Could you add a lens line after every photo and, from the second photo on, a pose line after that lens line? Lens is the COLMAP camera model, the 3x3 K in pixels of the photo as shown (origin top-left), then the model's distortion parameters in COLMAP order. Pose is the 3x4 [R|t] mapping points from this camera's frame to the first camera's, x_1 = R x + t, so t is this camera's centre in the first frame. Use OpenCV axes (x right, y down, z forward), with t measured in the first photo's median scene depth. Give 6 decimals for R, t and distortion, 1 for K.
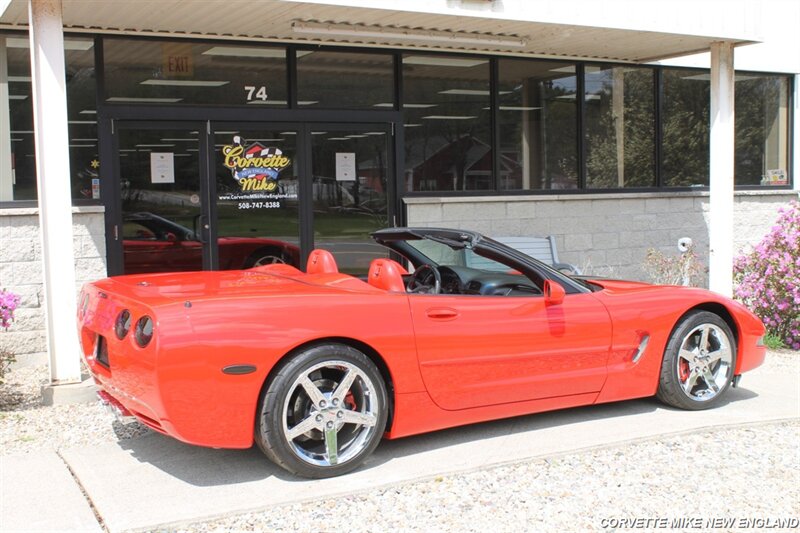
lens RADIAL K [[966.9, 0, 408.8], [0, 966.9, 269.1], [0, 0, 1]] dist [-0.063345, 0.000000]
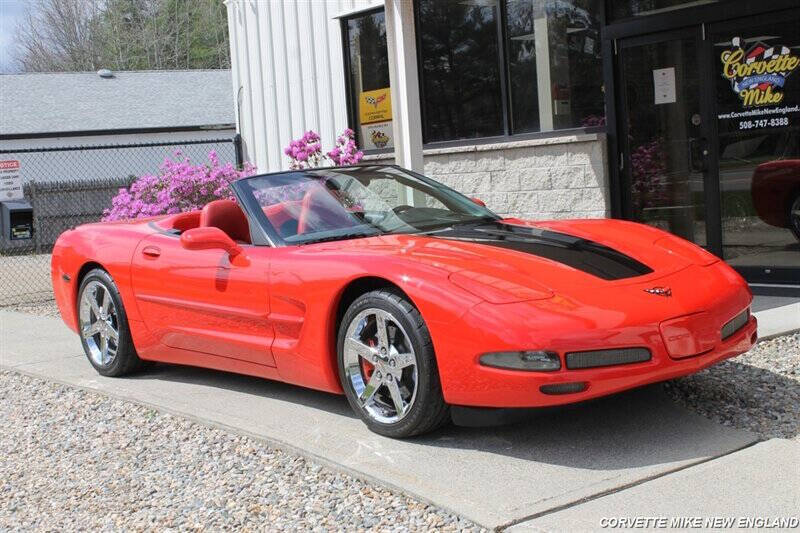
lens RADIAL K [[1159.8, 0, 400.4], [0, 1159.8, 259.3], [0, 0, 1]] dist [-0.006233, 0.000000]
pose [[0.165036, 0.082748, -0.982810, 0.718206], [-0.013503, 0.996570, 0.081639, -0.029816], [0.986195, -0.000202, 0.165587, 0.563688]]
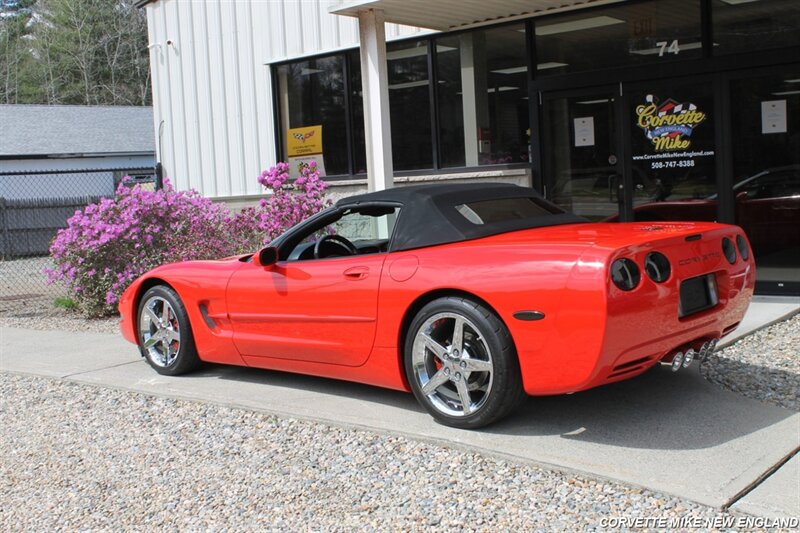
lens RADIAL K [[966.9, 0, 403.9], [0, 966.9, 260.4], [0, 0, 1]] dist [-0.063345, 0.000000]
pose [[0.385952, 0.072170, -0.919692, 0.633949], [-0.027748, 0.997392, 0.066622, -0.027087], [0.922102, -0.000194, 0.386948, 0.382793]]
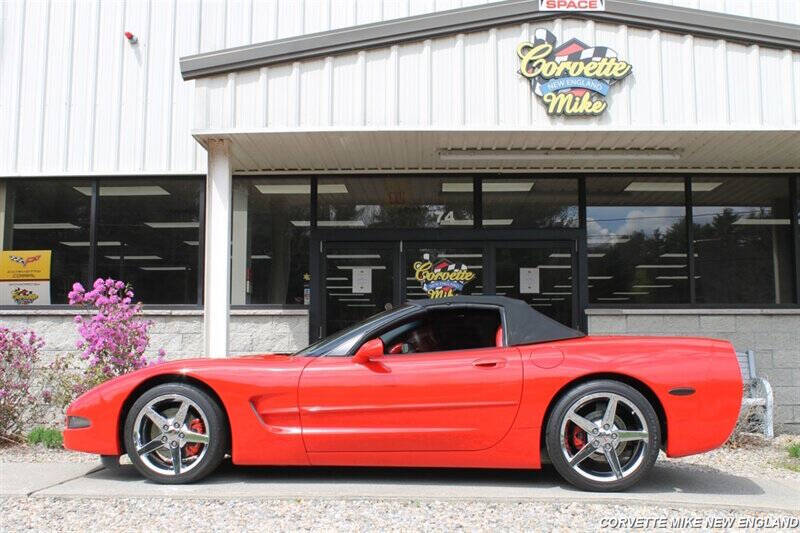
lens RADIAL K [[933.6, 0, 409.8], [0, 933.6, 262.1], [0, 0, 1]] dist [-0.062007, 0.000000]
pose [[0.867883, -0.030713, -0.495818, 0.360384], [-0.057623, 0.985126, -0.161885, 0.055560], [0.493415, 0.169068, 0.853204, 0.025816]]
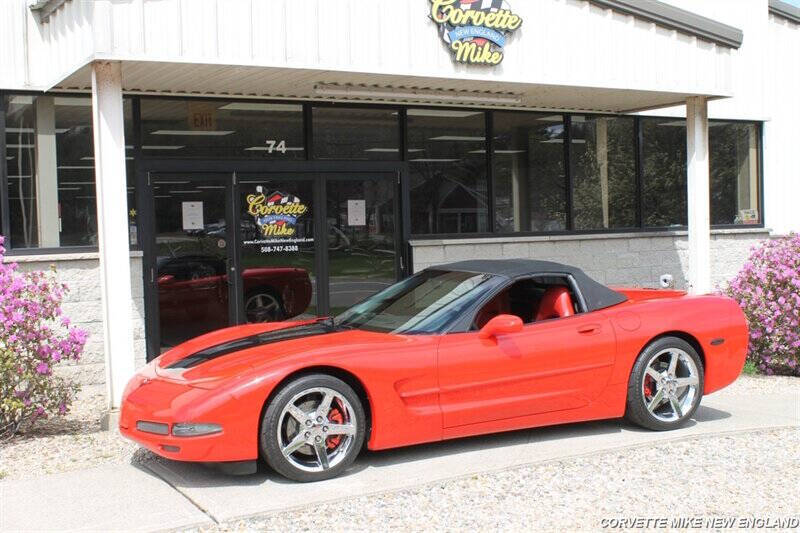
lens RADIAL K [[1013.2, 0, 413.7], [0, 1013.2, 259.7], [0, 0, 1]] dist [-0.055785, 0.000000]
pose [[0.999126, -0.009378, 0.040736, -0.050476], [0.011343, 0.998768, -0.048300, 0.003016], [-0.040233, 0.048720, 0.998002, -0.146068]]
